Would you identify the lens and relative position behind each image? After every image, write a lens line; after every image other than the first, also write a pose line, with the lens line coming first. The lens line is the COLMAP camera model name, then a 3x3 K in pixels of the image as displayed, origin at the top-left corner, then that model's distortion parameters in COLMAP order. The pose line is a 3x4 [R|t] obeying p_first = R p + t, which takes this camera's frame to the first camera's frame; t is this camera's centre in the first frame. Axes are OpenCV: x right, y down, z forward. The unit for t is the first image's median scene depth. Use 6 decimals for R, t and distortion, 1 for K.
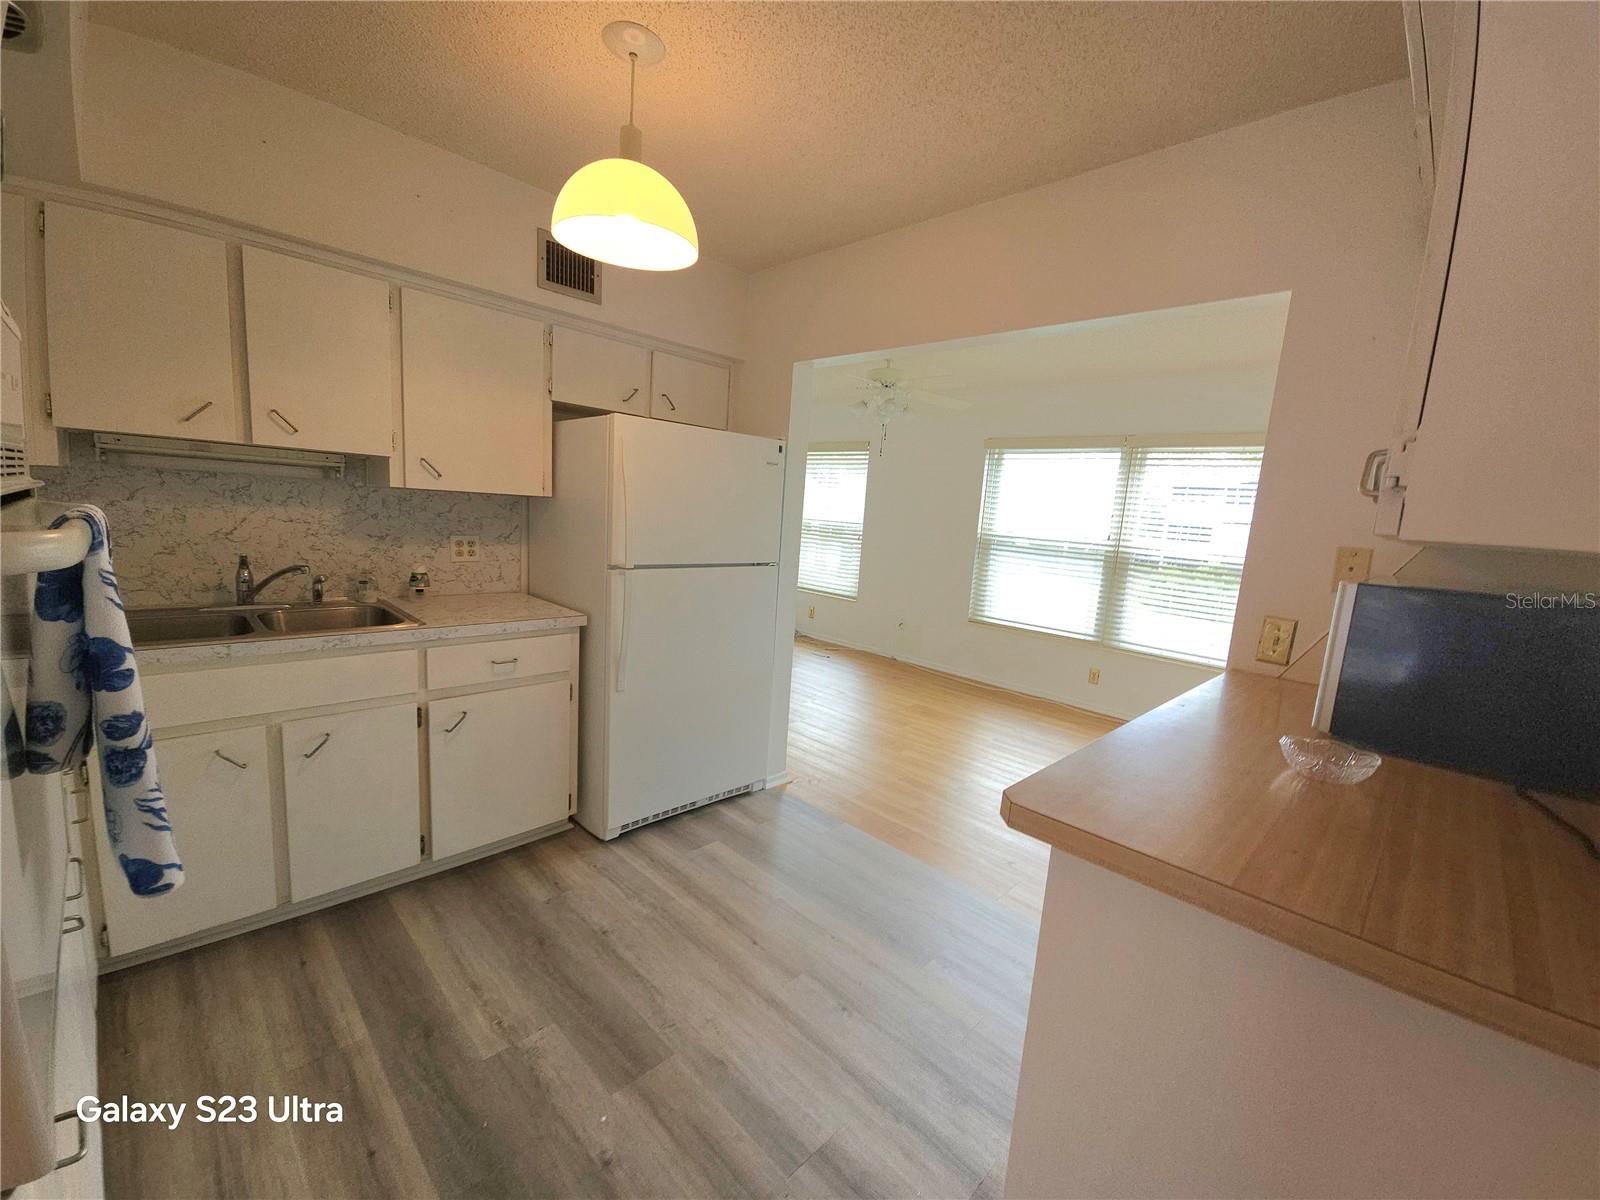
lens RADIAL K [[645.8, 0, 807.8], [0, 645.8, 608.4], [0, 0, 1]] dist [-0.000196, -0.004652]
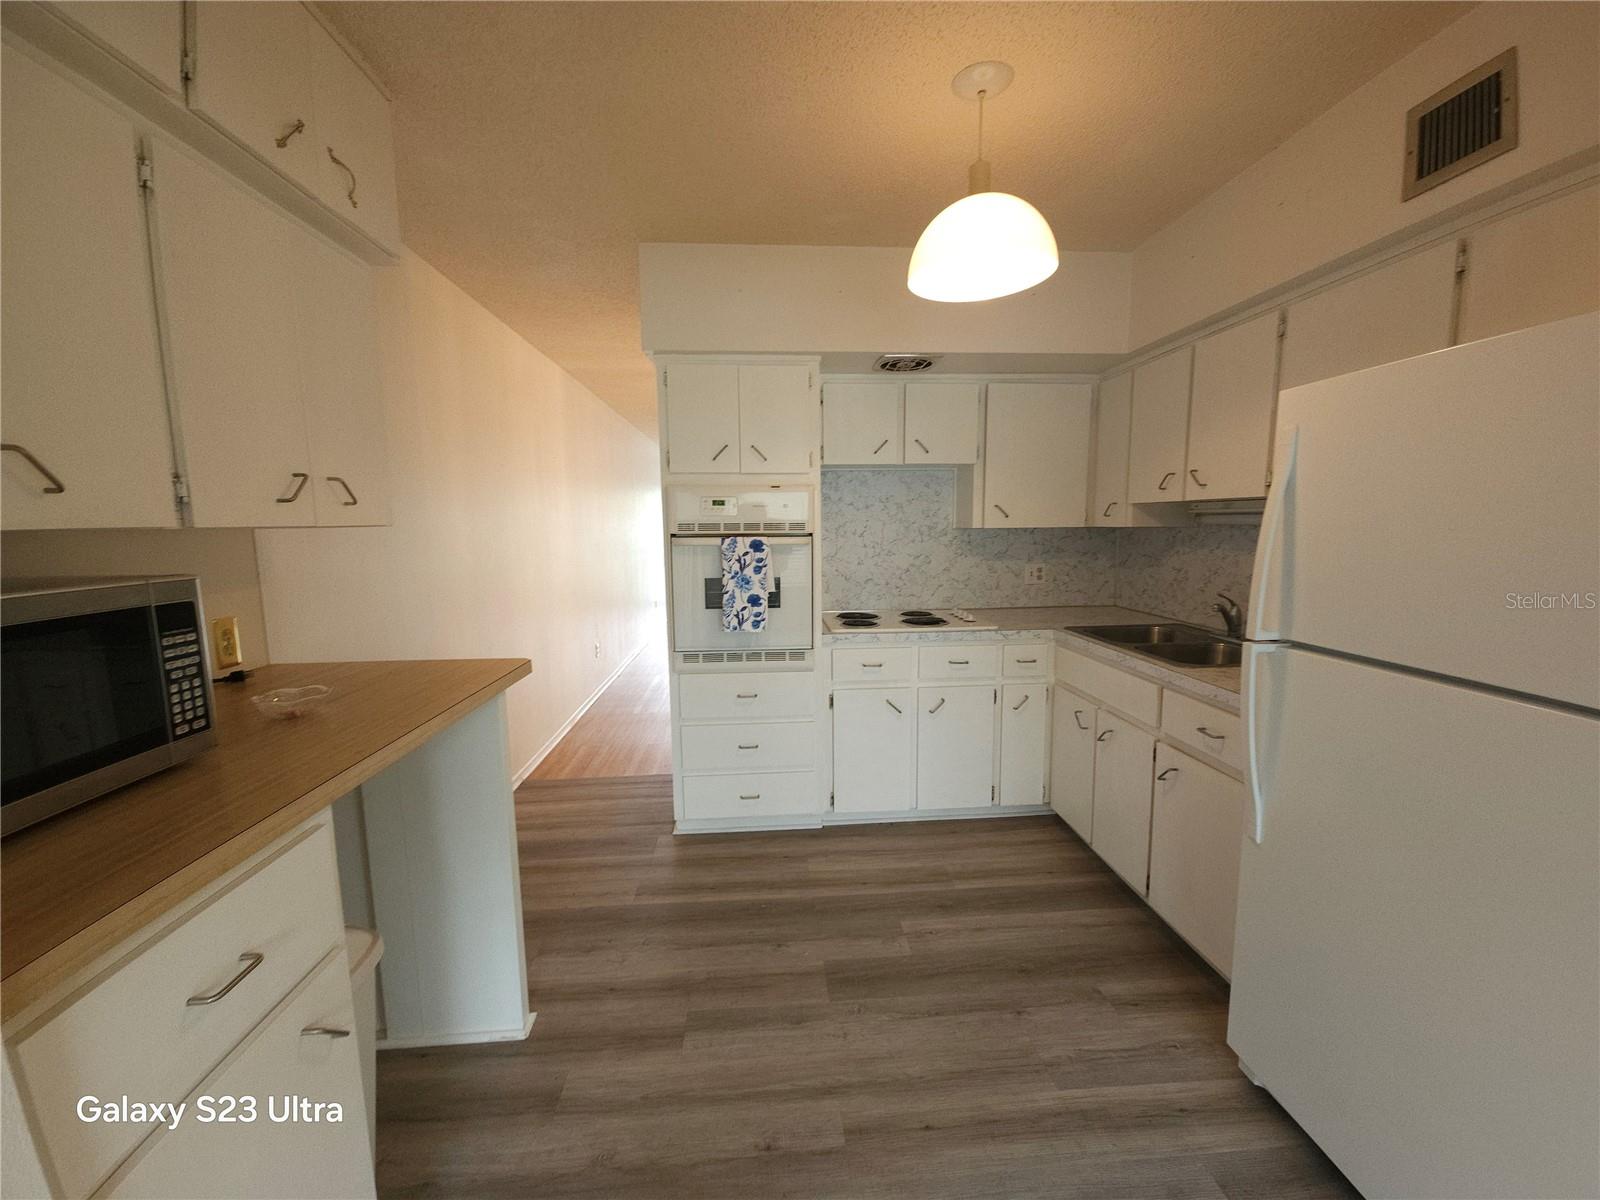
lens RADIAL K [[645.8, 0, 807.8], [0, 645.8, 608.4], [0, 0, 1]] dist [-0.000196, -0.004652]
pose [[-0.660215, 0.040022, -0.750010, 0.508373], [-0.148558, 0.971893, 0.182634, -0.156892], [0.736238, 0.231998, -0.635712, 1.184020]]
